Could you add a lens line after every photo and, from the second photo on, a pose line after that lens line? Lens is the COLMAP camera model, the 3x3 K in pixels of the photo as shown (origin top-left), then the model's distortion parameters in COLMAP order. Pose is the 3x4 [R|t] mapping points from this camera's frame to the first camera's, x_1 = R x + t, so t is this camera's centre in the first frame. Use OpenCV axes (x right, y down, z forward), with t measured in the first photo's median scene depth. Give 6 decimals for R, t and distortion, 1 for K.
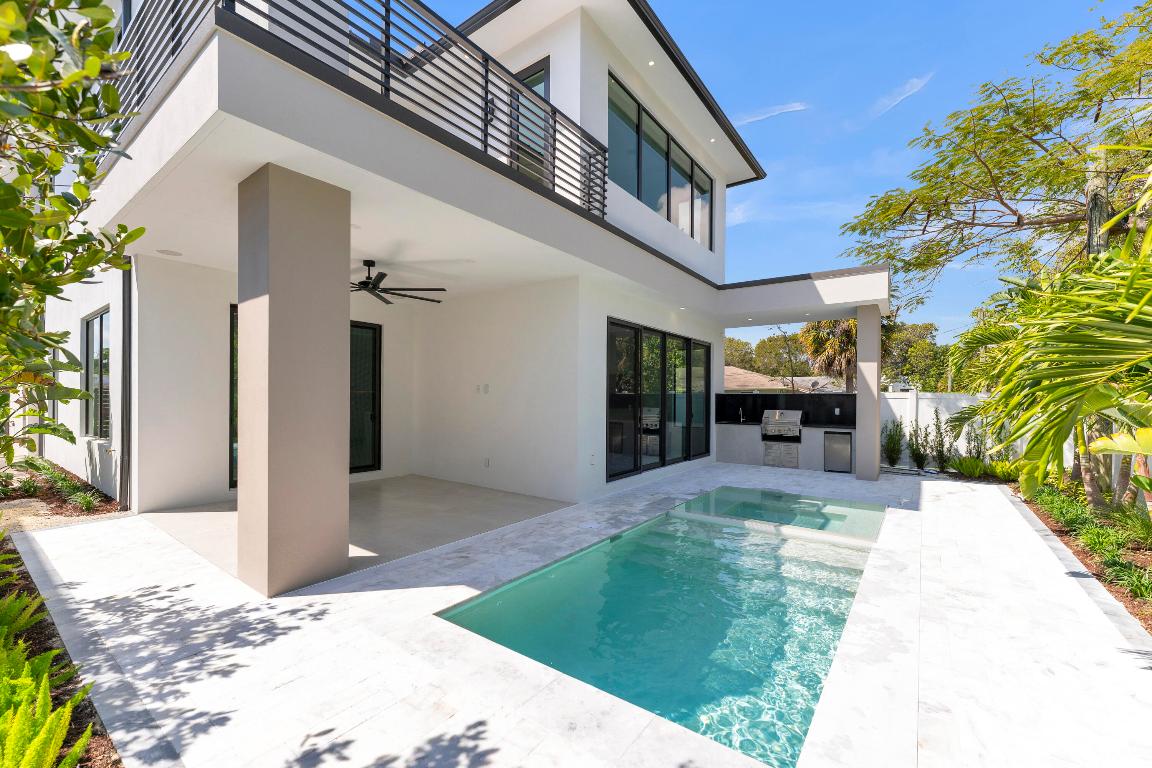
lens RADIAL K [[471.7, 0, 574.2], [0, 471.7, 391.0], [0, 0, 1]] dist [-0.003823, -0.000176]
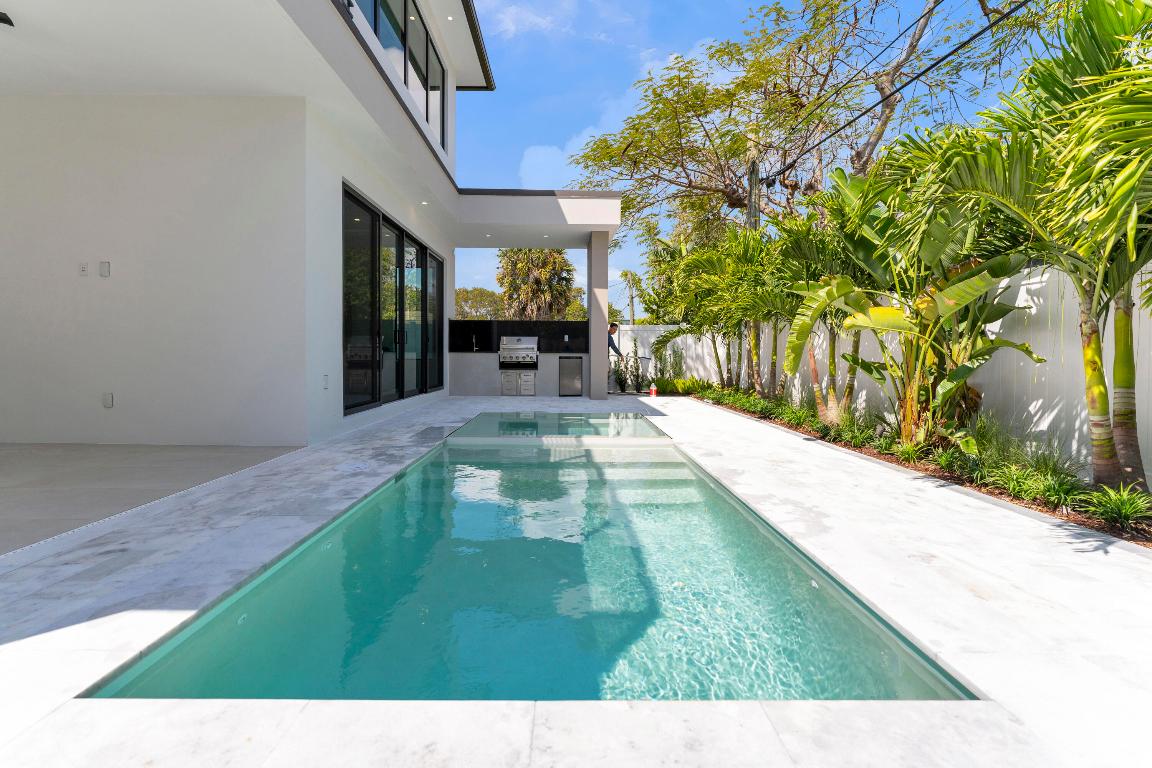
lens RADIAL K [[492.0, 0, 565.5], [0, 492.0, 353.7], [0, 0, 1]] dist [0.003637, 0.000606]
pose [[0.805153, -0.002729, 0.593060, -0.079202], [-0.005111, 0.999920, 0.011539, 0.072586], [-0.593044, -0.012322, 0.805075, 0.168982]]
